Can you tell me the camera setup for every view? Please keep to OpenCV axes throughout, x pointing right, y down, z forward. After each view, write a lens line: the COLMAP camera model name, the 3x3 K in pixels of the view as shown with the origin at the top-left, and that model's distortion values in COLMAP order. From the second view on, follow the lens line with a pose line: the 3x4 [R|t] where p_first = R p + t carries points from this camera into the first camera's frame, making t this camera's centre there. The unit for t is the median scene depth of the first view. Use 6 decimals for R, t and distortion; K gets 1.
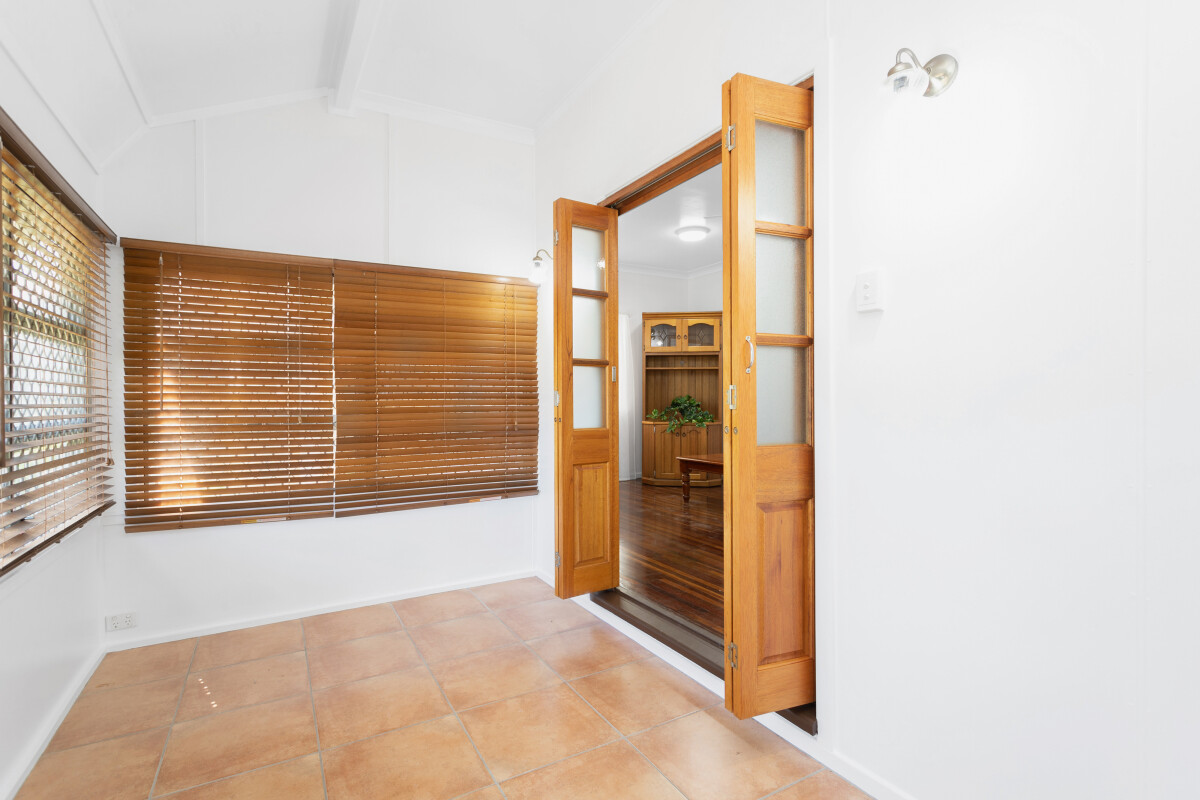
lens RADIAL K [[574.5, 0, 600.0], [0, 574.5, 400.0], [0, 0, 1]] dist [0.000027, -0.000040]
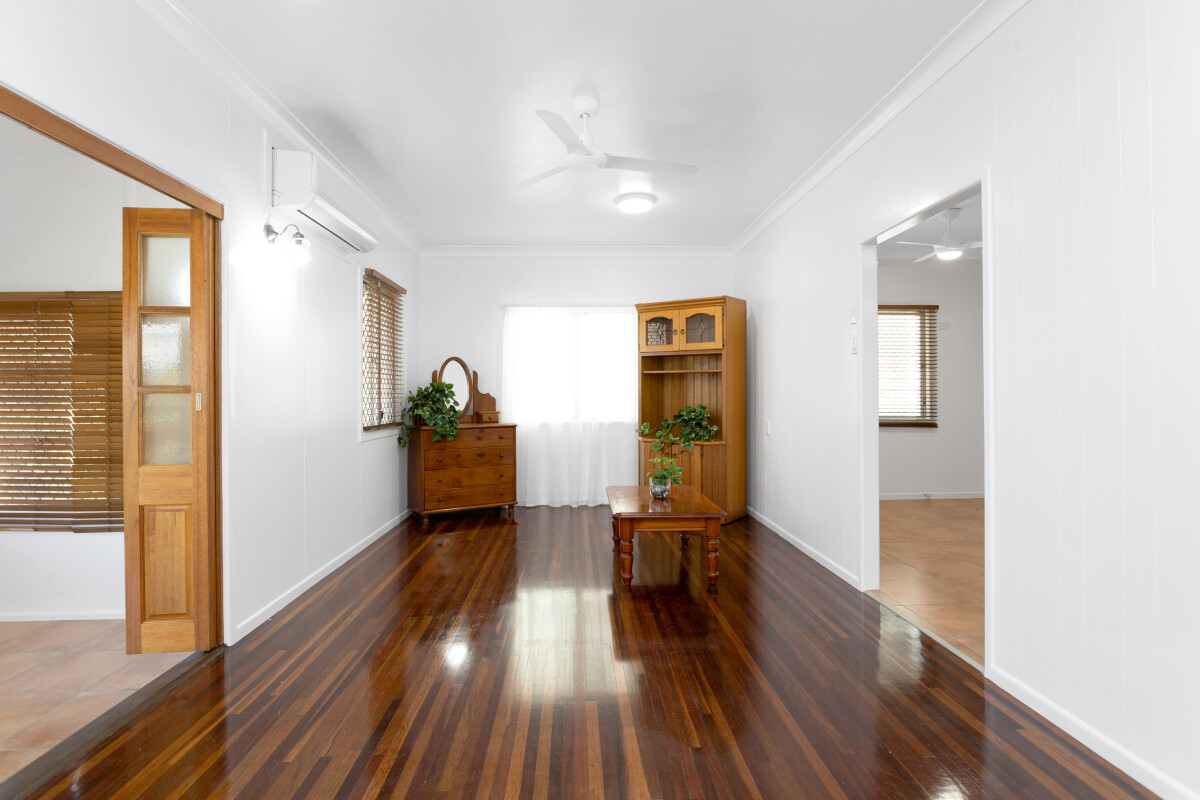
lens RADIAL K [[597.4, 0, 600.0], [0, 597.4, 400.0], [0, 0, 1]] dist [-0.001394, -0.000291]
pose [[0.884562, 0.004383, -0.466402, 0.433796], [0.000952, 0.999937, 0.011202, -0.025532], [0.466421, -0.010353, 0.884502, 0.221899]]
